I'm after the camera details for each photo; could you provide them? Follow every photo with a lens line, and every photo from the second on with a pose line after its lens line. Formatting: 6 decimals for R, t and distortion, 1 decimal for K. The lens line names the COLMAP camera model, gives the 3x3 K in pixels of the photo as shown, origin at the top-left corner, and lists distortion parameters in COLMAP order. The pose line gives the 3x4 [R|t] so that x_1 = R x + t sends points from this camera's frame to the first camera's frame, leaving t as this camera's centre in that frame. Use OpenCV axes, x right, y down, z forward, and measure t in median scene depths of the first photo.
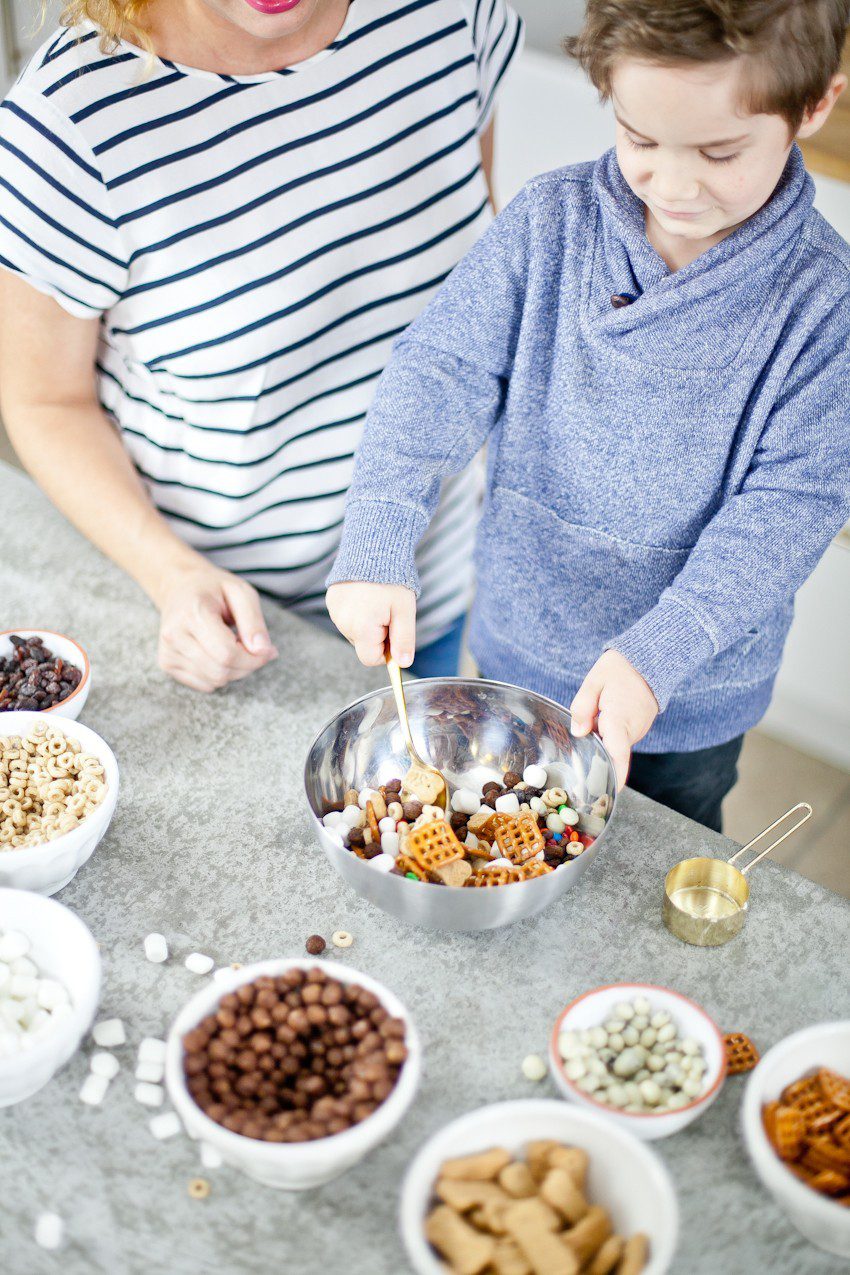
lens RADIAL K [[1962.0, 0, 428.8], [0, 1962.0, 669.9], [0, 0, 1]] dist [-0.196198, 0.257569]
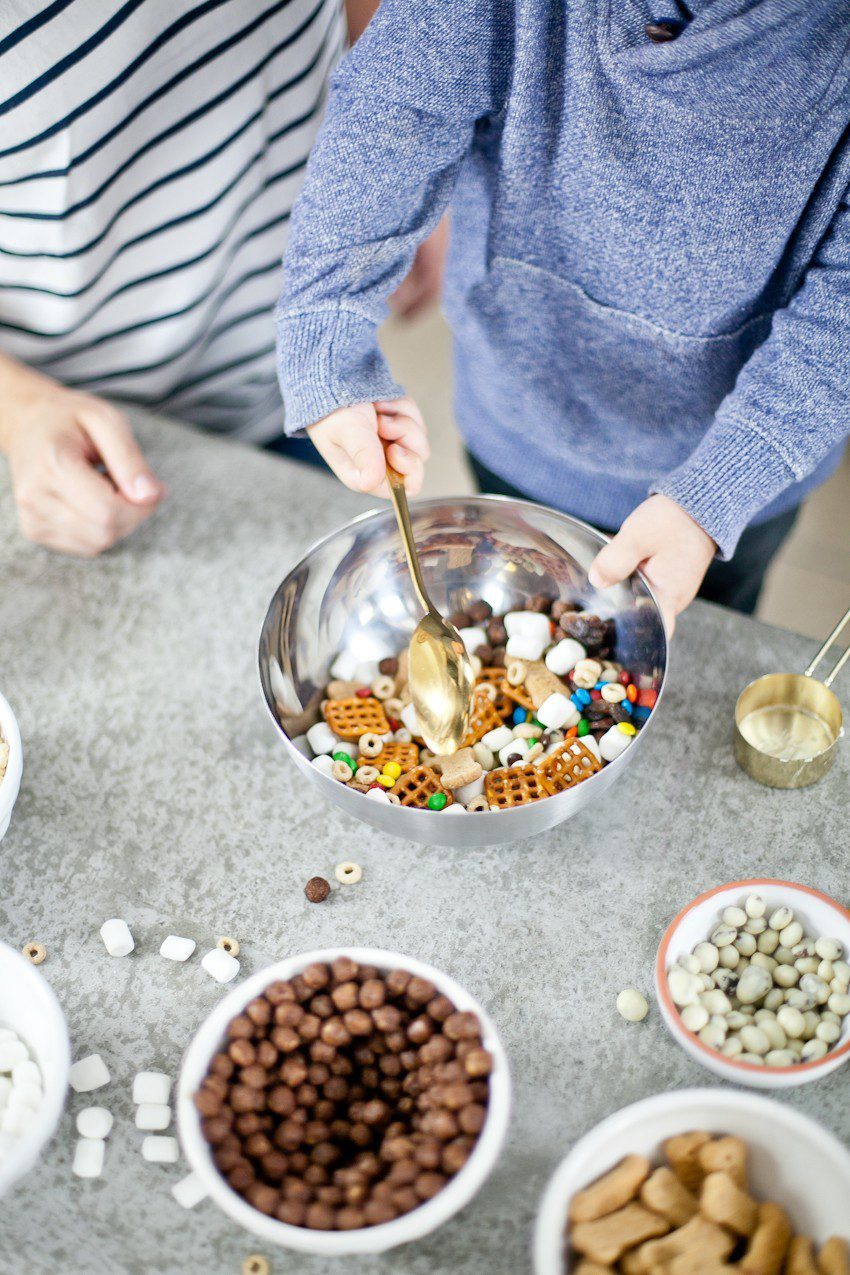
lens RADIAL K [[1962.0, 0, 428.8], [0, 1962.0, 669.9], [0, 0, 1]] dist [-0.196198, 0.257569]
pose [[0.978643, -0.195438, 0.063725, -0.047390], [0.176585, 0.957963, 0.226107, -0.112227], [-0.105236, -0.210025, 0.972016, 0.257528]]
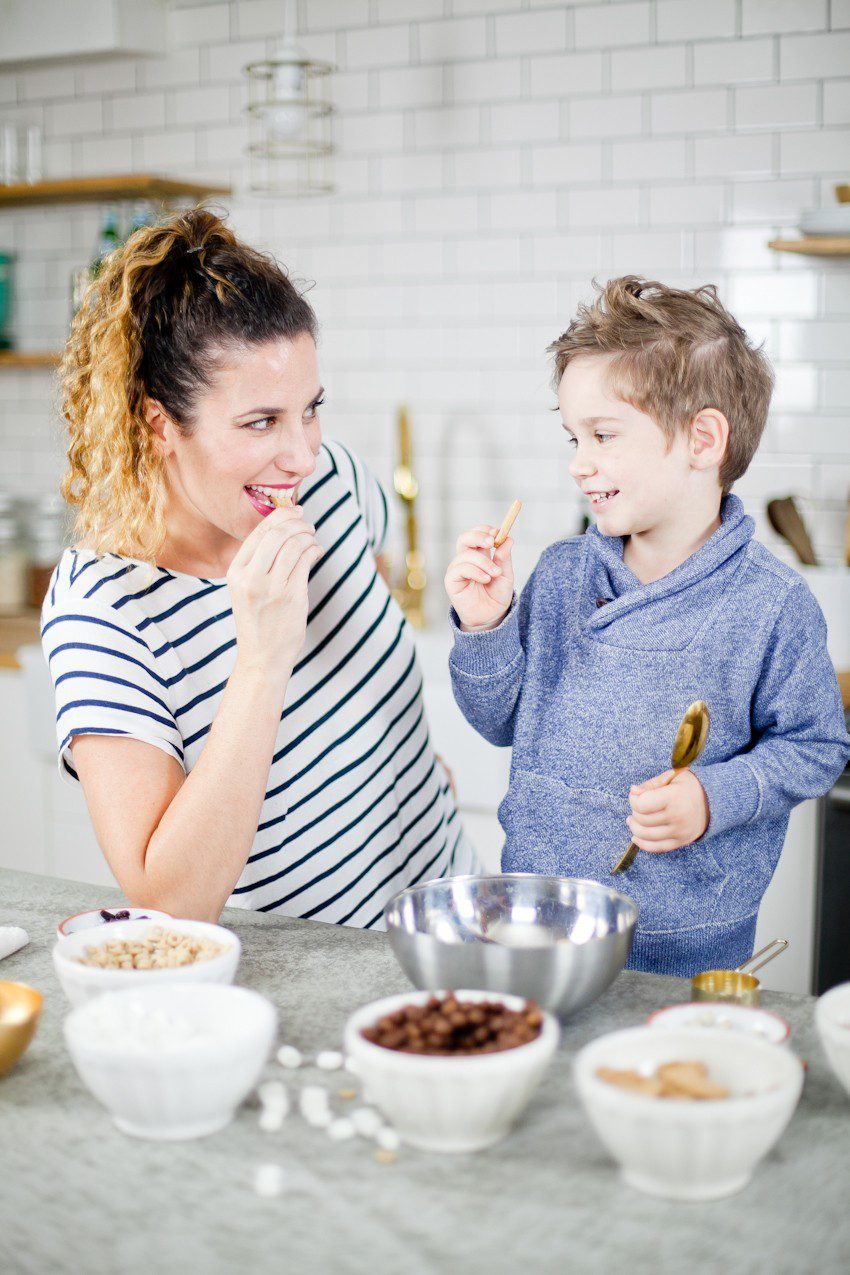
lens RADIAL K [[1962.0, 0, 428.8], [0, 1962.0, 669.9], [0, 0, 1]] dist [-0.196198, 0.257569]
pose [[0.982354, -0.058264, 0.177722, -0.251241], [0.139245, 0.862233, -0.486996, 0.520746], [-0.124863, 0.503150, 0.855131, -0.120208]]
